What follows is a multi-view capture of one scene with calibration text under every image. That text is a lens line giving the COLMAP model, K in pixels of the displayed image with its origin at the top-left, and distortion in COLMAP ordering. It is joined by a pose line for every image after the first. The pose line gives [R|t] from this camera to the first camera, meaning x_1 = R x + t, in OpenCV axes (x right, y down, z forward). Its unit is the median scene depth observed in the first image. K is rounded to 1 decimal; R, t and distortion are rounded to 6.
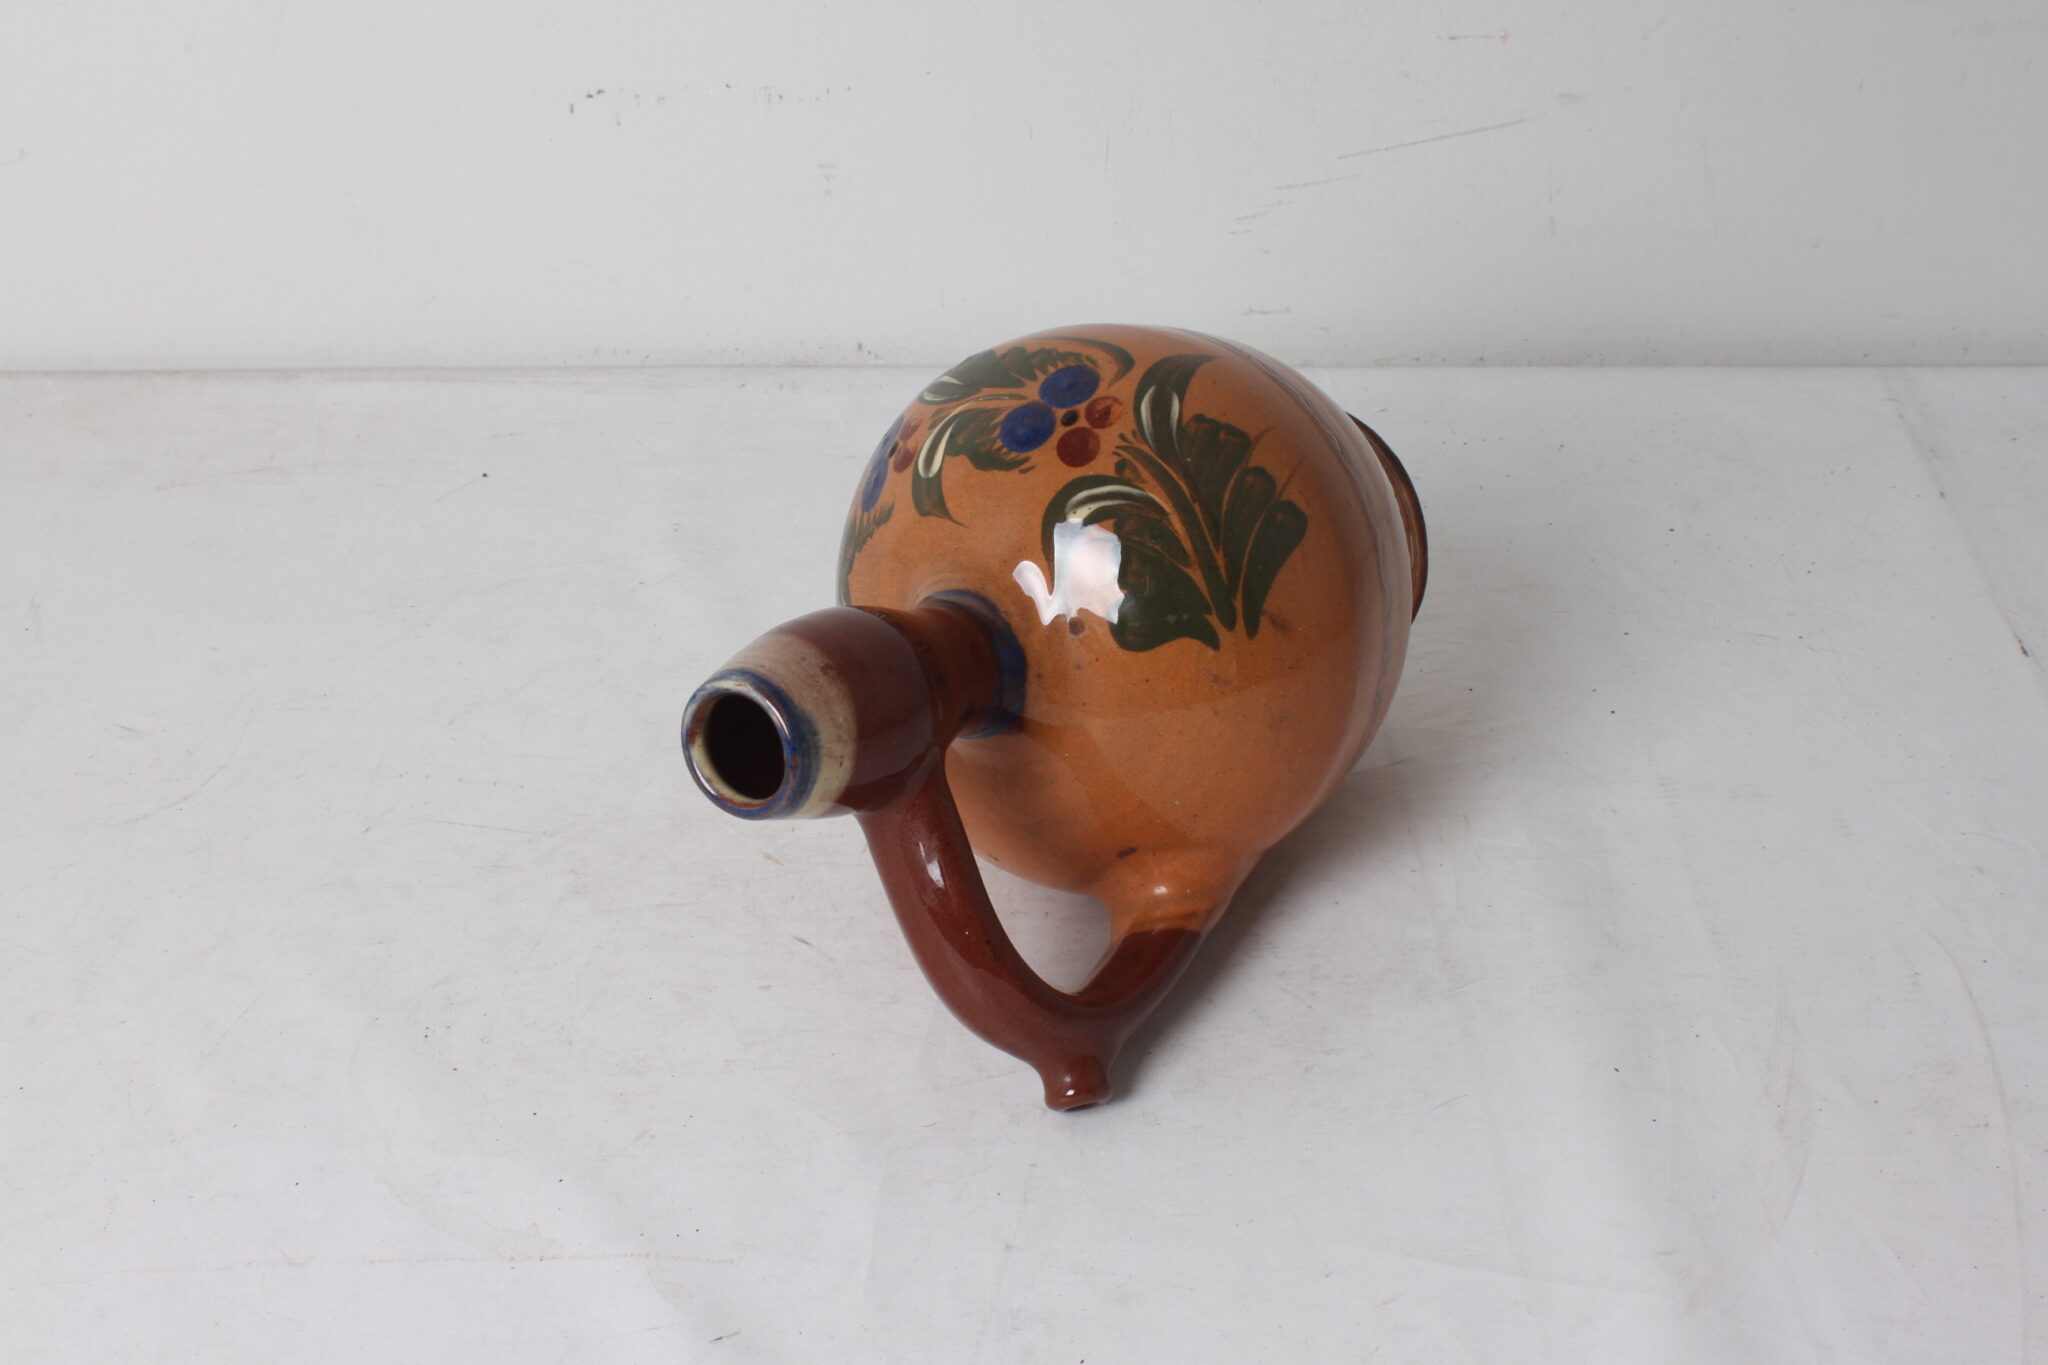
lens RADIAL K [[3011.2, 0, 1013.3], [0, 3011.2, 703.2], [0, 0, 1]] dist [-0.102750, 0.000000]
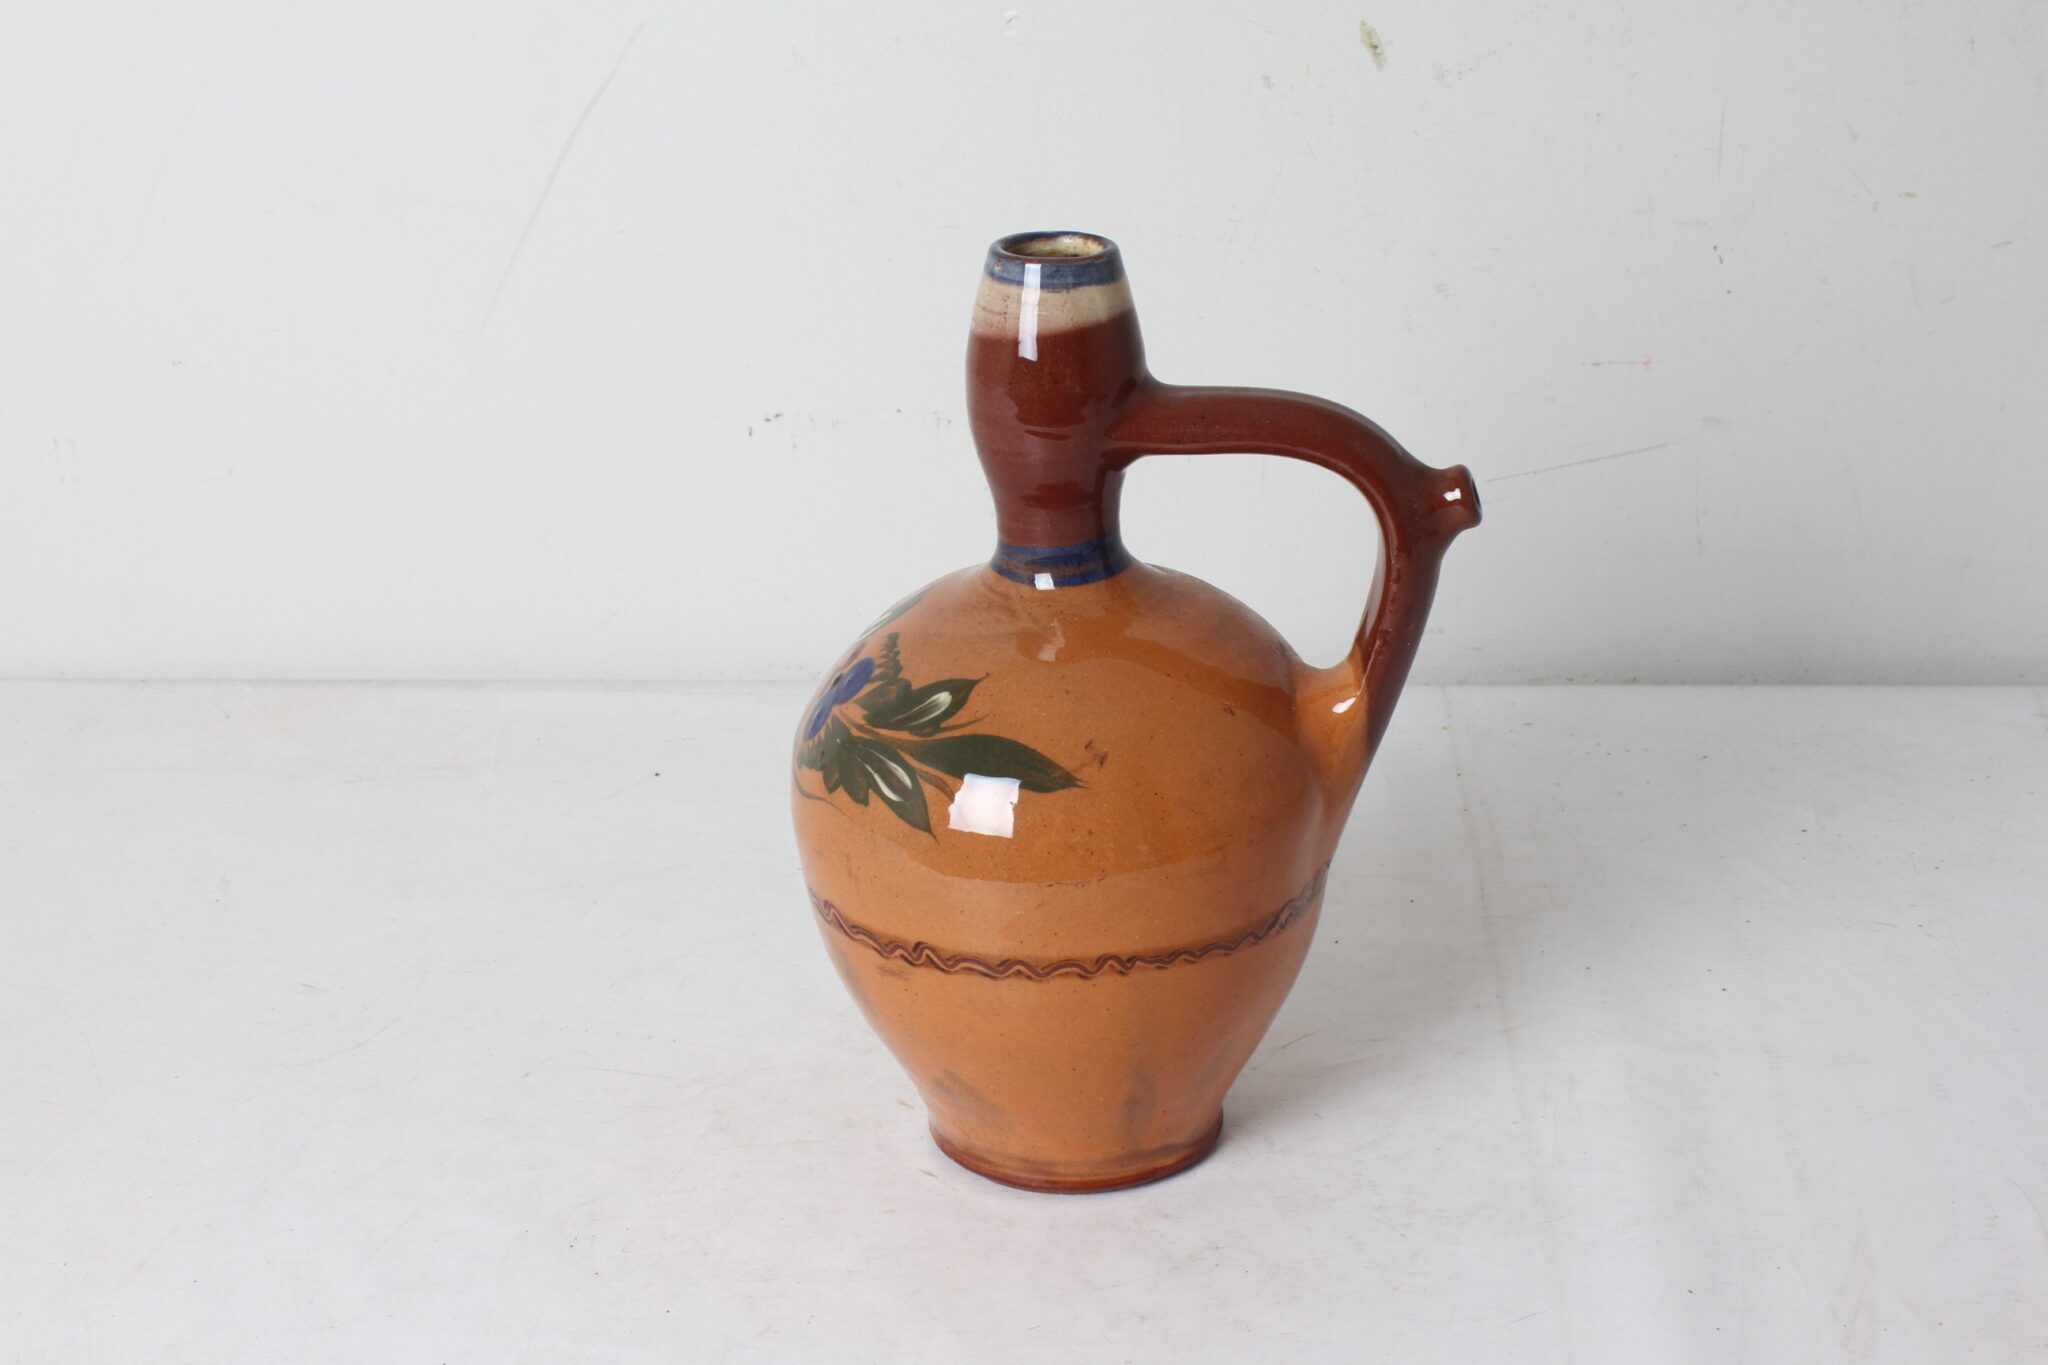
lens RADIAL K [[3341.1, 0, 1020.0], [0, 3341.1, 681.9], [0, 0, 1]] dist [-0.071278, 0.000000]
pose [[0.996847, 0.006073, -0.079119, 0.047866], [-0.017793, 0.988784, -0.148288, 0.072163], [0.077331, 0.149229, 0.985774, -0.160879]]
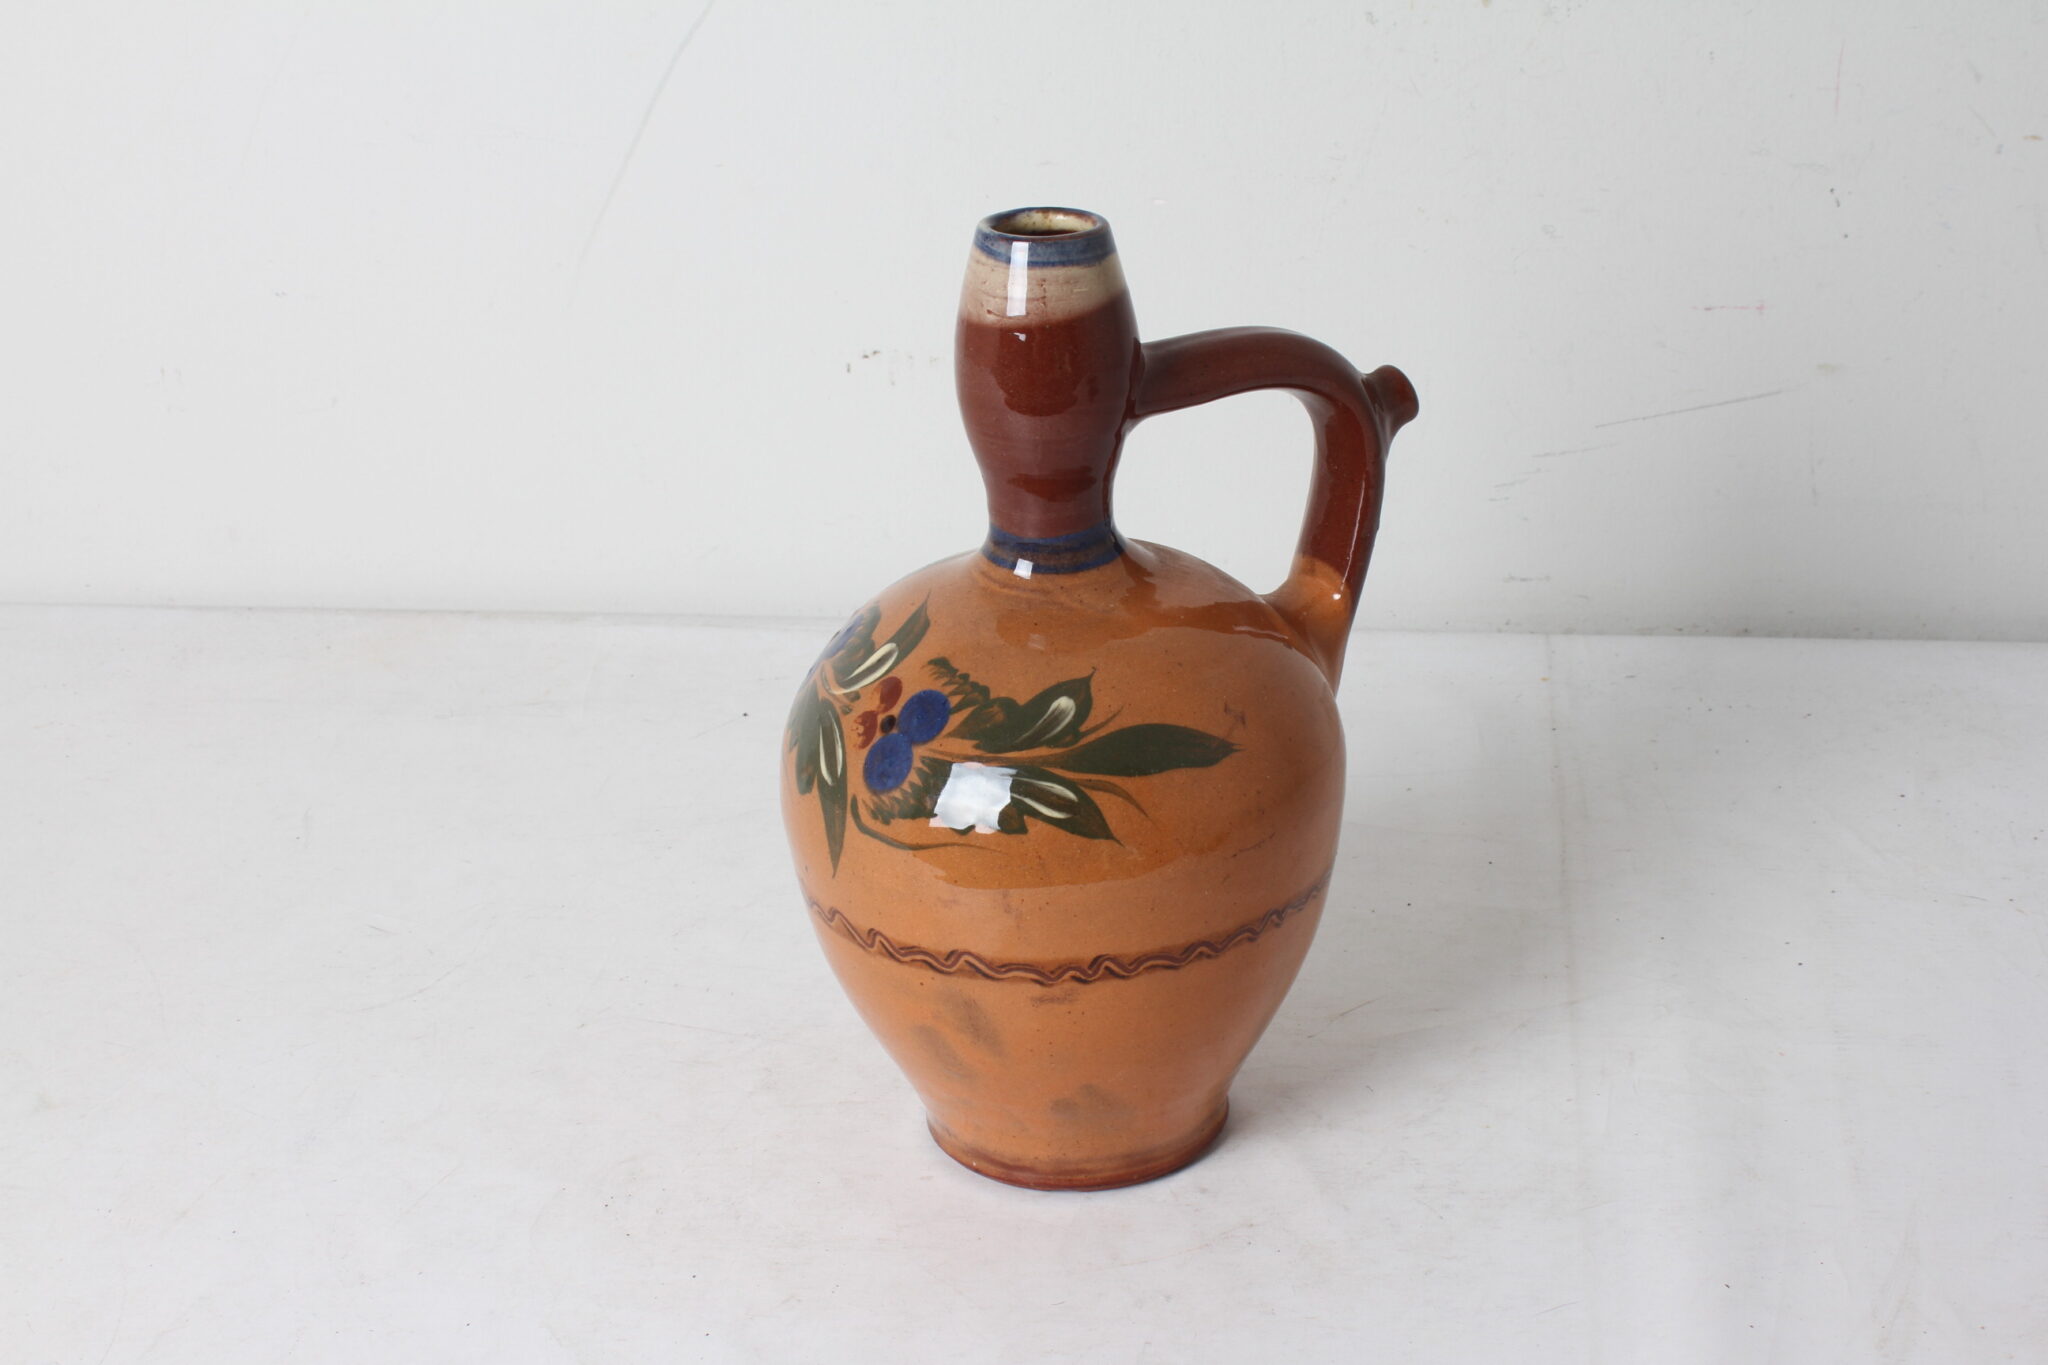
lens RADIAL K [[3341.1, 0, 1021.6], [0, 3341.1, 682.6], [0, 0, 1]] dist [-0.071278, 0.000000]
pose [[0.988963, 0.024299, -0.146159, 0.101413], [-0.040873, 0.992925, -0.111491, 0.044203], [0.142415, 0.116234, 0.982959, -0.144033]]
